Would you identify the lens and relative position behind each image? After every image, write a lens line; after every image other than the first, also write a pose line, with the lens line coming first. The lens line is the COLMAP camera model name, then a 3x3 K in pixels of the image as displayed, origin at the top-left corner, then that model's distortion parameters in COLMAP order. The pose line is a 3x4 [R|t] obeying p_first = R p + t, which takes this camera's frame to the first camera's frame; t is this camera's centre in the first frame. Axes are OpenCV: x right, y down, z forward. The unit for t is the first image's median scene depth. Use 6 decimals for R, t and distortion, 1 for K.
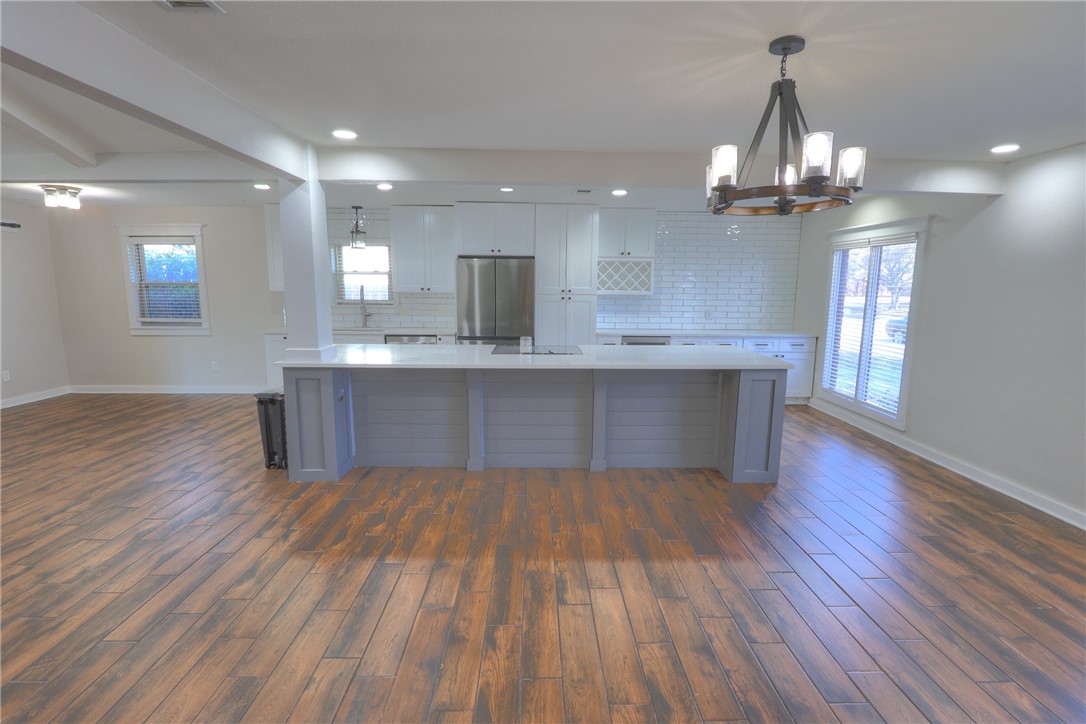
lens RADIAL K [[490.0, 0, 540.0], [0, 490.0, 361.7], [0, 0, 1]] dist [-0.014710, 0.000629]
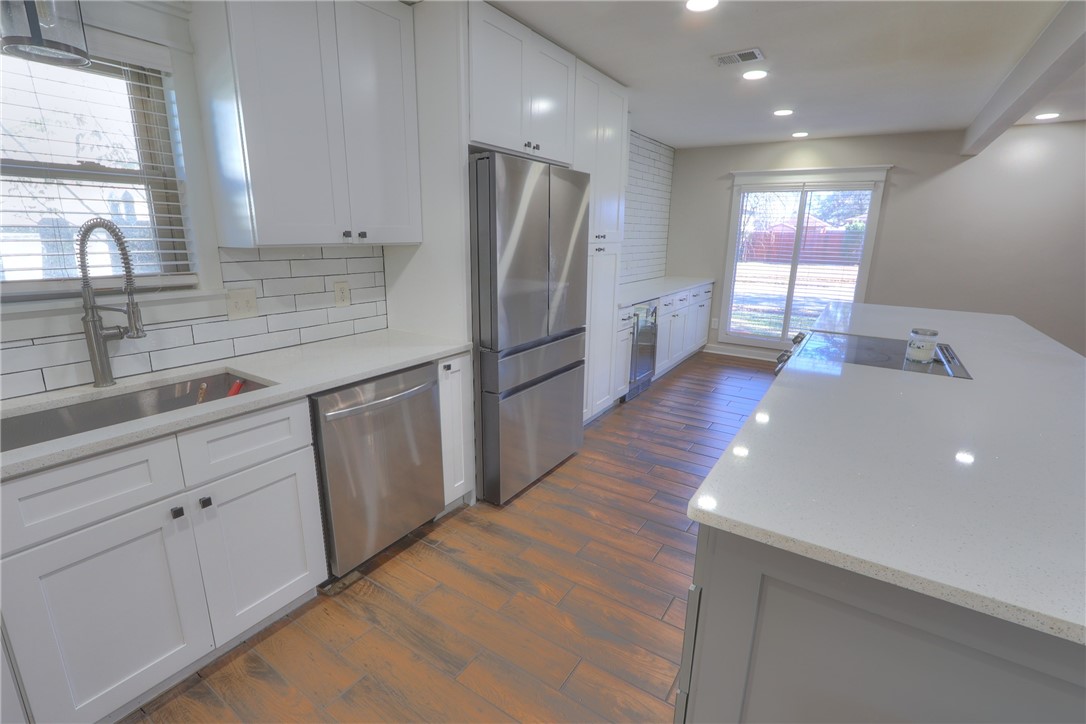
lens RADIAL K [[505.2, 0, 539.1], [0, 505.2, 373.8], [0, 0, 1]] dist [-0.019060, -0.000407]
pose [[0.584905, -0.215490, 0.781952, -0.454186], [0.117589, 0.976406, 0.181120, -0.101902], [-0.802532, -0.013989, 0.596444, 0.688879]]
